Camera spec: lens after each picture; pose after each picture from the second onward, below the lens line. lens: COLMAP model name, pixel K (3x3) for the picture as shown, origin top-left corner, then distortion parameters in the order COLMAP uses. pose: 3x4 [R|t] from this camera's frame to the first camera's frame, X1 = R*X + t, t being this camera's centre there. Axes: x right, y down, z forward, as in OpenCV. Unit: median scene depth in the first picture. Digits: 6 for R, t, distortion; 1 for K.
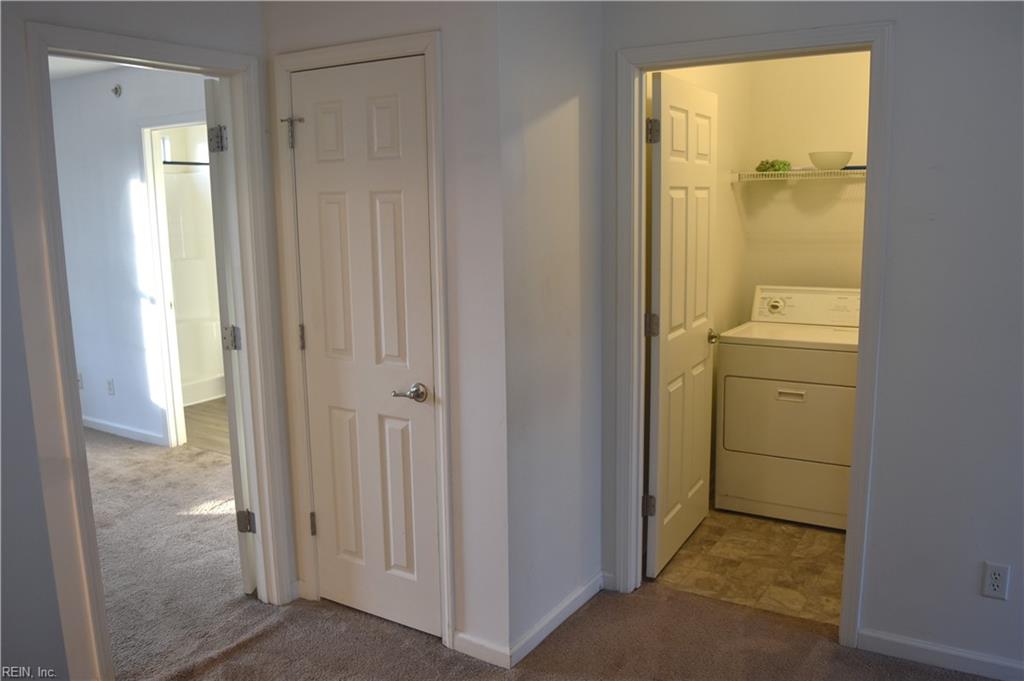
lens RADIAL K [[794.6, 0, 512.0], [0, 794.6, 340.5], [0, 0, 1]] dist [-0.080173, 0.004320]
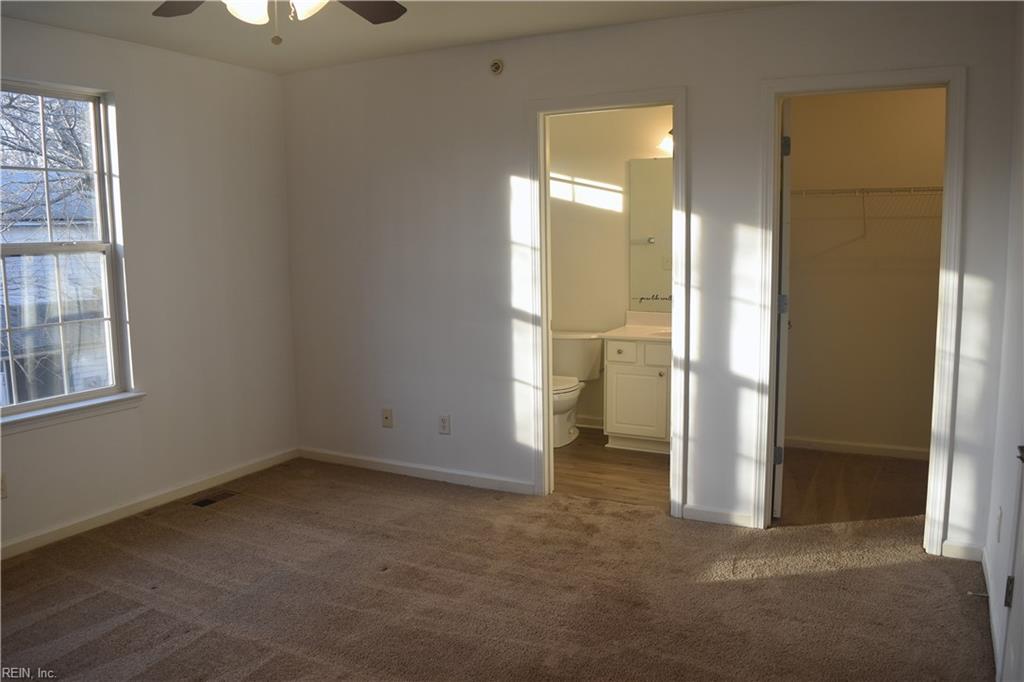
lens RADIAL K [[794.6, 0, 512.0], [0, 794.6, 341.0], [0, 0, 1]] dist [-0.080173, 0.004320]
pose [[0.999116, -0.007889, 0.041285, -0.532412], [0.009638, 0.999057, -0.042346, 0.007507], [-0.040912, 0.042706, 0.998250, 0.164448]]
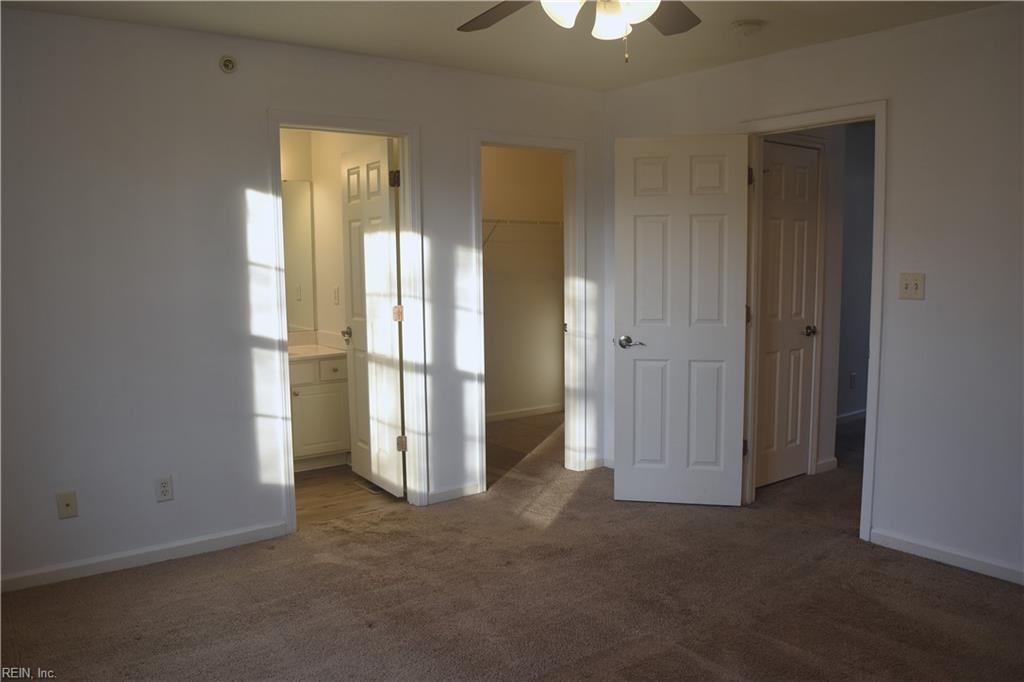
lens RADIAL K [[794.6, 0, 512.0], [0, 794.6, 341.0], [0, 0, 1]] dist [-0.080173, 0.004320]
pose [[0.395106, -0.091940, 0.914023, -1.113736], [0.161554, 0.986426, 0.029388, -0.042383], [-0.904318, 0.136052, 0.404596, 0.490383]]
